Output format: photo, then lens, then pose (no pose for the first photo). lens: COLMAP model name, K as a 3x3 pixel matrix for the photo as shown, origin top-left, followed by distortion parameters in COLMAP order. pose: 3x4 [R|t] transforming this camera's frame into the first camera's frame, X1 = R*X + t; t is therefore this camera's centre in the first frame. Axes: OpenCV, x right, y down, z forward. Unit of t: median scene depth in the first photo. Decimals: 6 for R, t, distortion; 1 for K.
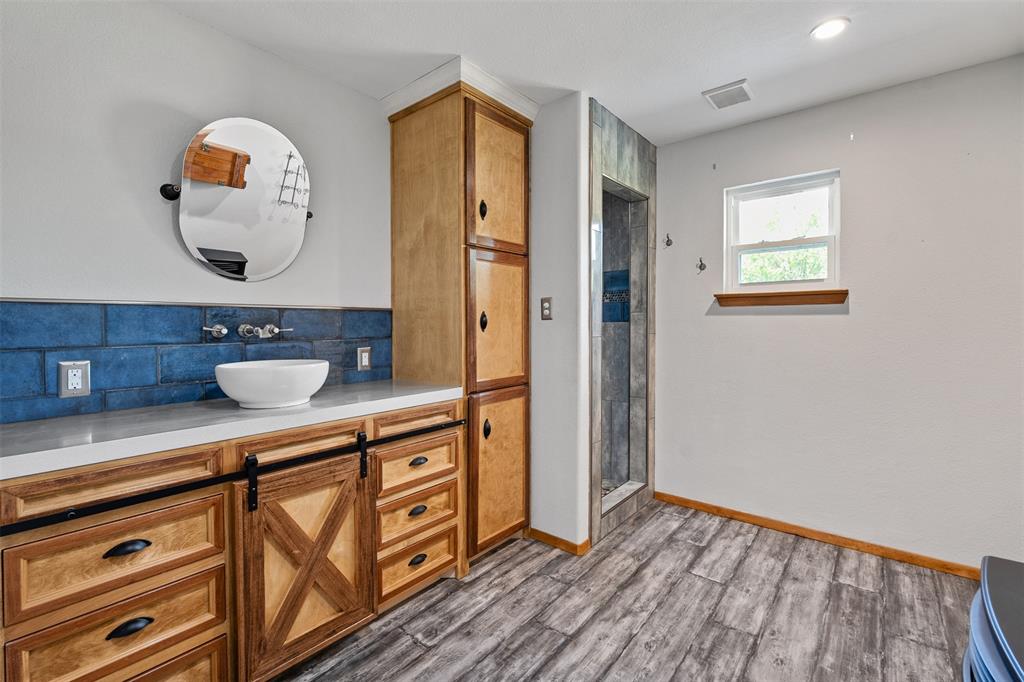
lens RADIAL K [[455.6, 0, 507.6], [0, 455.6, 335.7], [0, 0, 1]] dist [-0.005601, -0.000364]
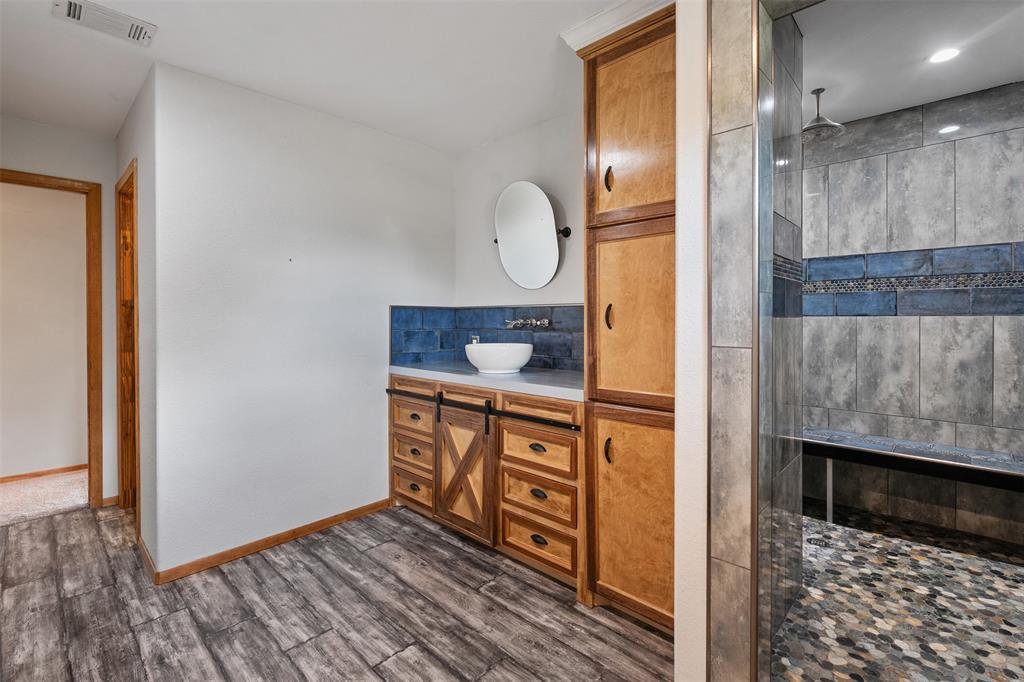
lens RADIAL K [[455.6, 0, 493.3], [0, 455.6, 320.0], [0, 0, 1]] dist [-0.005601, -0.000364]
pose [[-0.090491, 0.012064, -0.995824, 0.898031], [-0.017219, 0.999758, 0.013676, -0.037774], [0.995748, 0.018385, -0.090261, 1.009010]]
